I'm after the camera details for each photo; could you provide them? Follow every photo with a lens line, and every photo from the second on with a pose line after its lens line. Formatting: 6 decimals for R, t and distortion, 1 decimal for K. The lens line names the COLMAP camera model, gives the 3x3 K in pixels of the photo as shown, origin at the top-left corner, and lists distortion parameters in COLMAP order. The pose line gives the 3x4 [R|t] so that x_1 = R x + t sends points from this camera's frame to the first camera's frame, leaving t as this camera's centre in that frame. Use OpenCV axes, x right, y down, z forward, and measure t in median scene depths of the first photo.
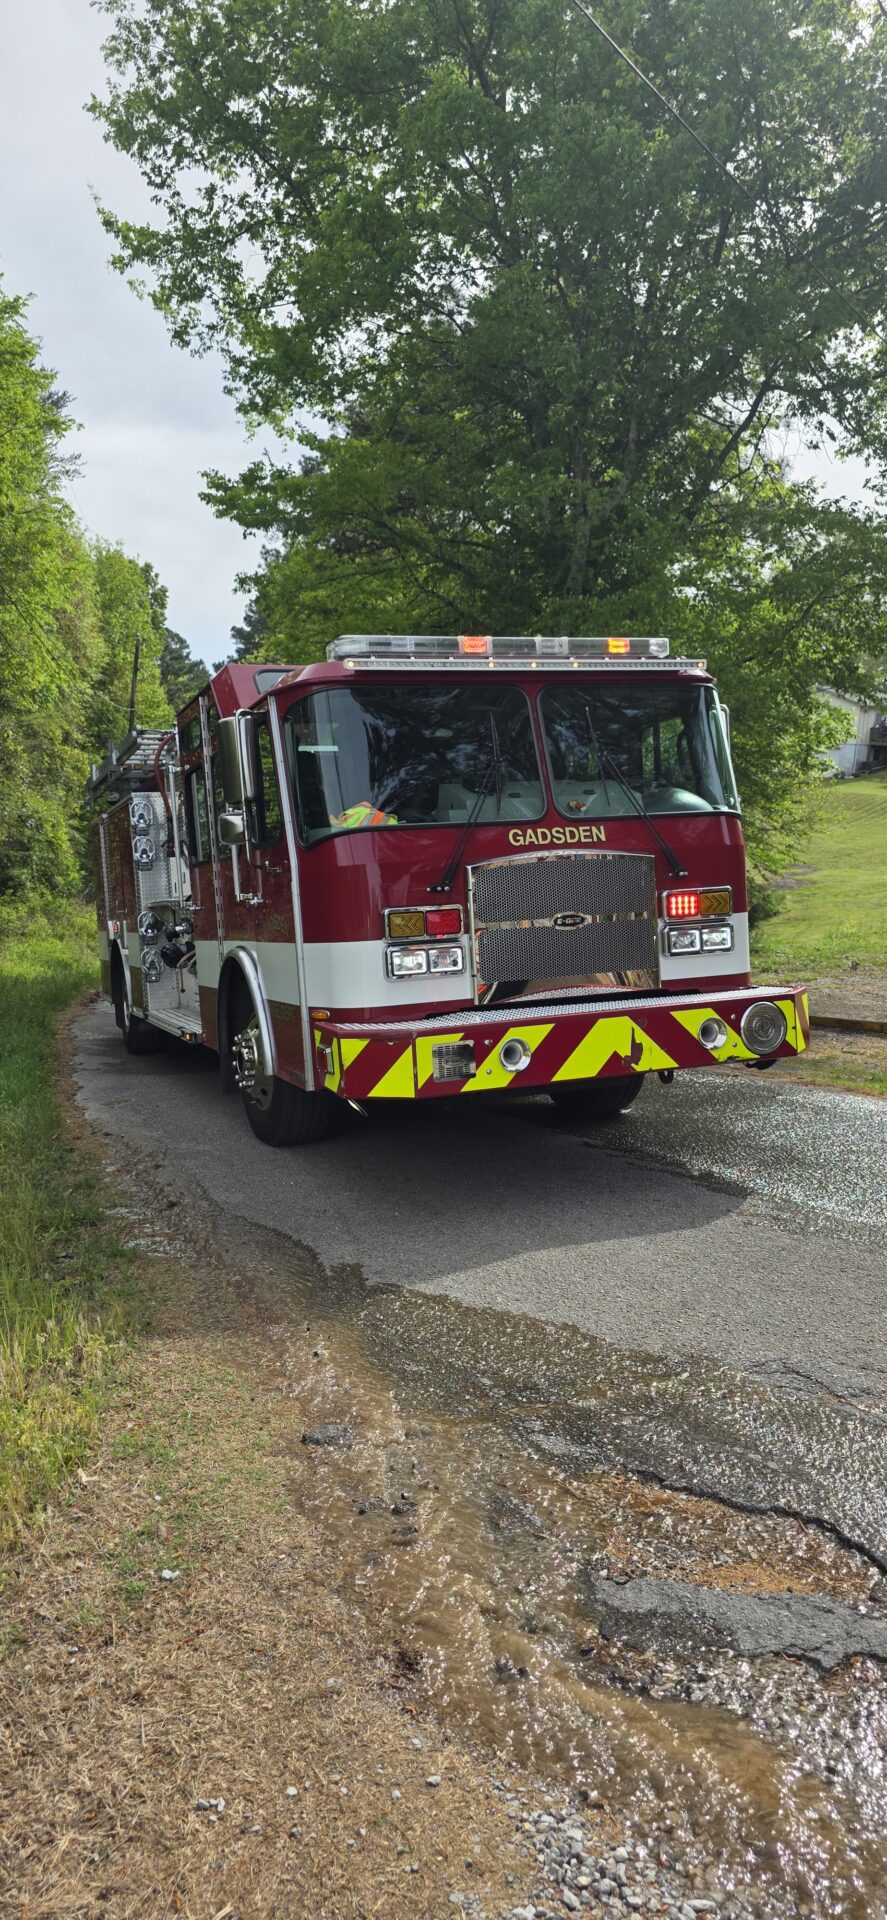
lens RADIAL K [[1296.9, 0, 443.5], [0, 1296.9, 960.0], [0, 0, 1]] dist [0.079203, -0.084042]
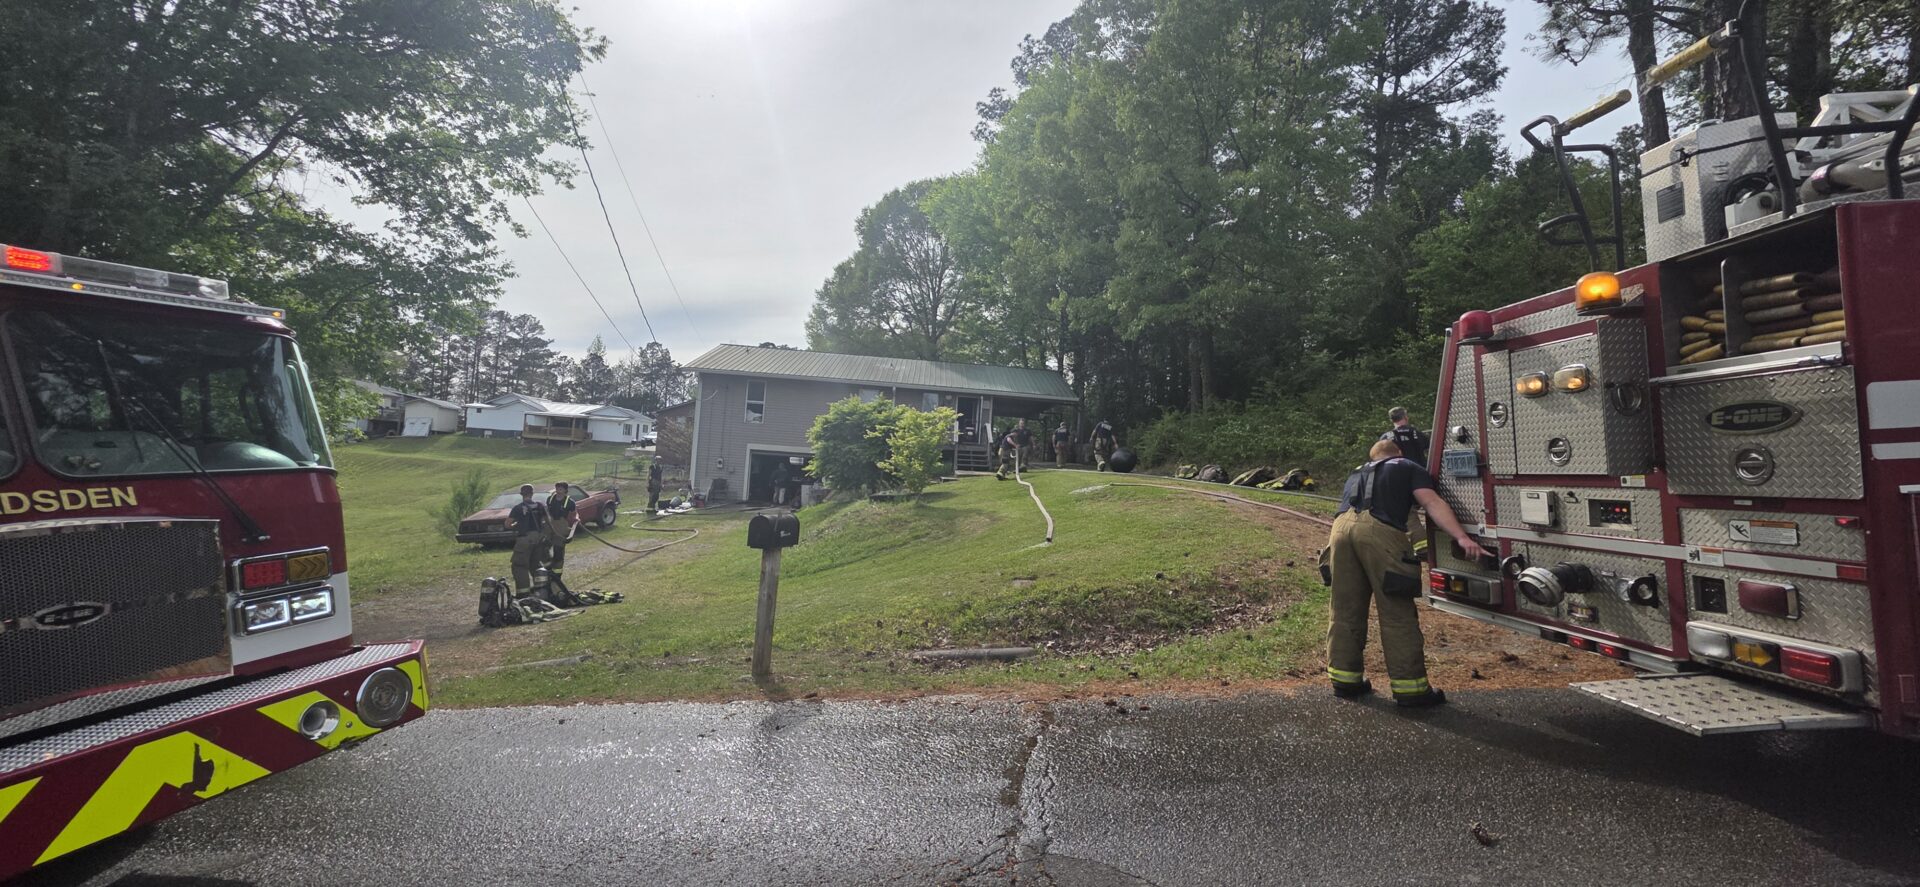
lens RADIAL K [[768.0, 0, 960.0], [0, 768.0, 443.5], [0, 0, 1]] dist [0.001296, -0.000165]
pose [[0.563125, 0.015023, 0.826235, 0.019343], [0.101427, 0.991019, -0.087147, -0.037910], [-0.820123, 0.132877, 0.556544, 0.329304]]
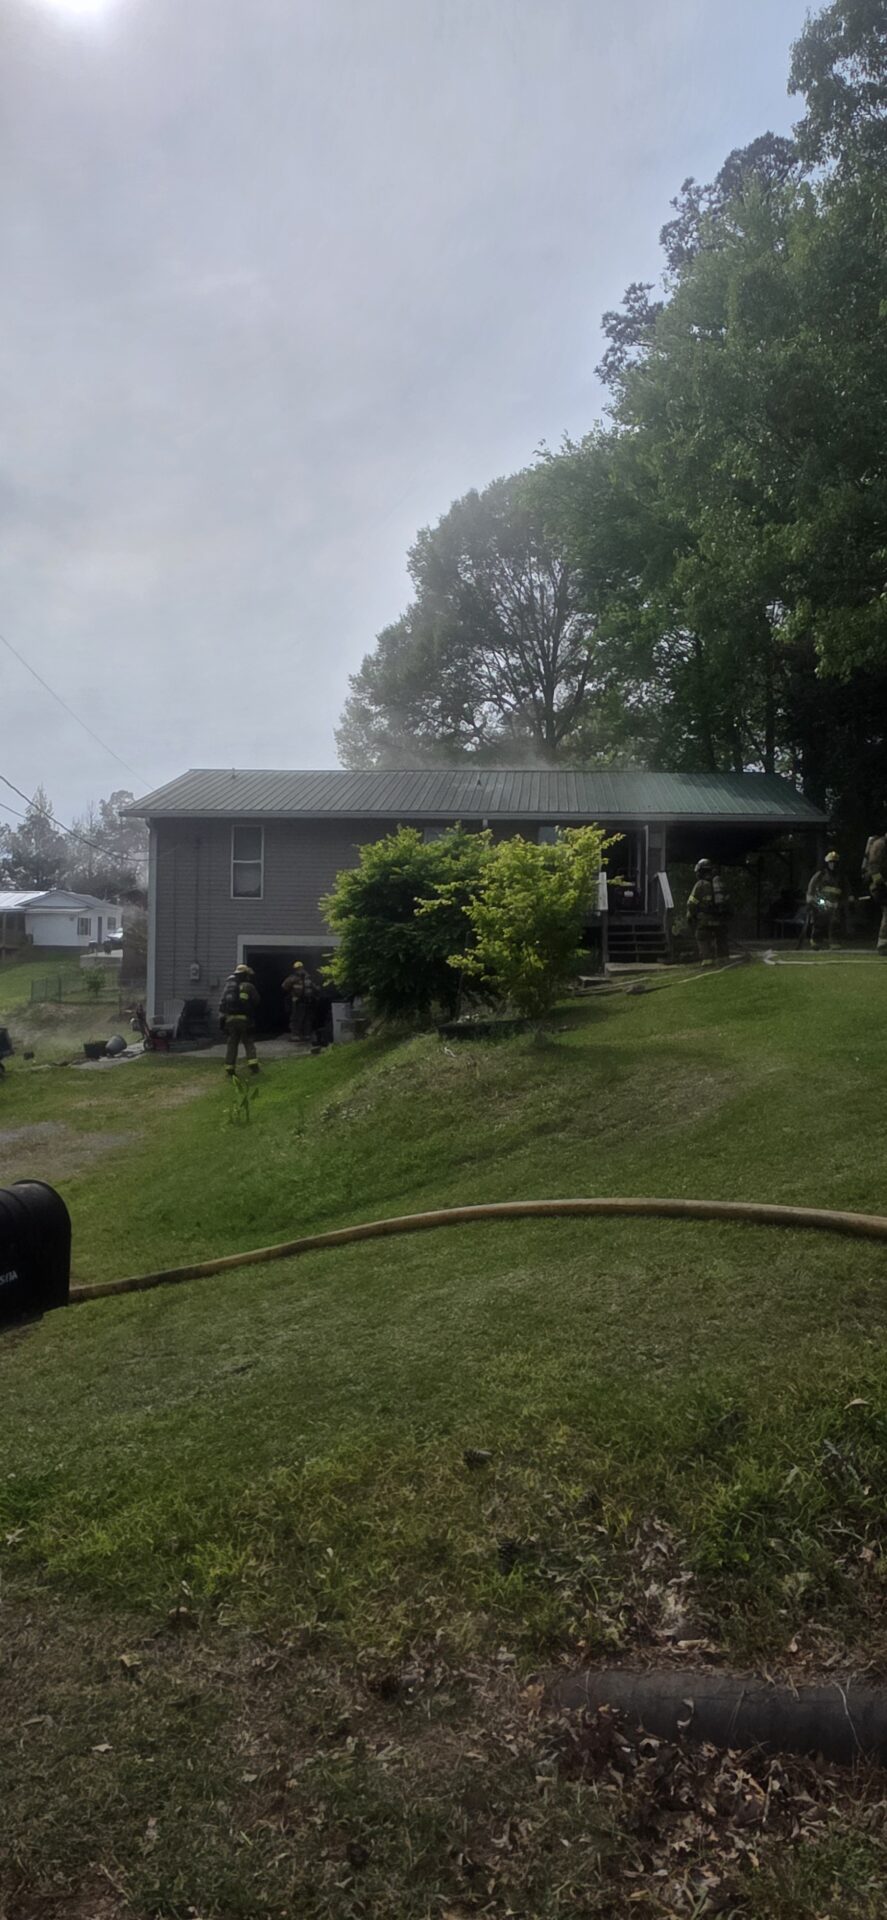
lens RADIAL K [[1196.5, 0, 443.5], [0, 1196.5, 960.0], [0, 0, 1]] dist [-0.000978, -0.000133]
pose [[0.665264, -0.043961, 0.745313, 0.625779], [0.147389, 0.986353, -0.073381, -0.088268], [-0.731916, 0.158669, 0.662664, 0.789998]]
